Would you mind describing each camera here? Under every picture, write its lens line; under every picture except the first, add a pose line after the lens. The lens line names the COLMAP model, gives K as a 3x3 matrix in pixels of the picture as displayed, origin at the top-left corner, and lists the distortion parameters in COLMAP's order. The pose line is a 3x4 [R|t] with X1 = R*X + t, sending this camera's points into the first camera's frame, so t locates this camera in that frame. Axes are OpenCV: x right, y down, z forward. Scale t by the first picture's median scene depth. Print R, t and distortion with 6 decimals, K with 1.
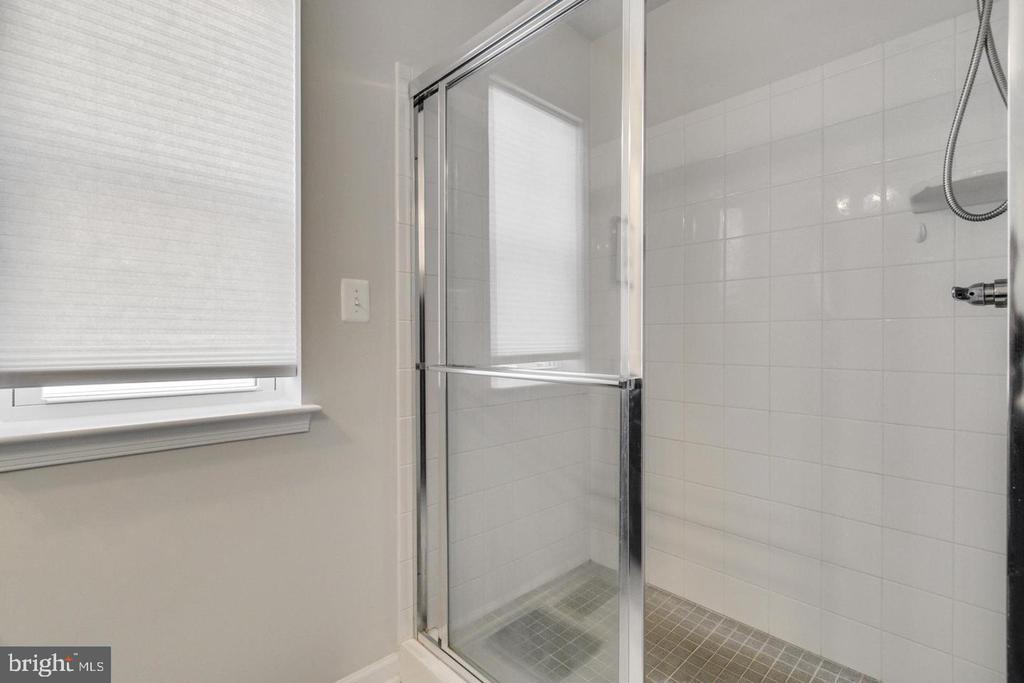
lens RADIAL K [[476.7, 0, 504.8], [0, 476.7, 340.9], [0, 0, 1]] dist [0.009318, -0.001742]
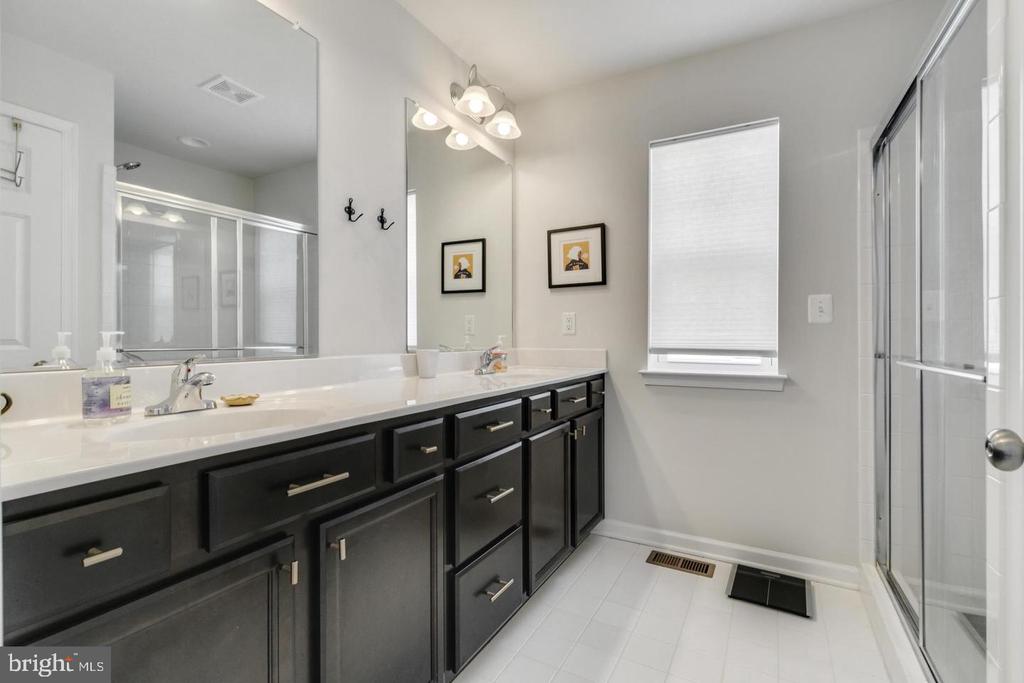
lens RADIAL K [[476.7, 0, 508.0], [0, 476.7, 335.9], [0, 0, 1]] dist [0.009318, -0.001742]
pose [[0.318492, 0.007020, -0.947900, 0.839654], [-0.002204, 0.999975, 0.006665, -0.008451], [0.947923, -0.000033, 0.318499, -0.416279]]
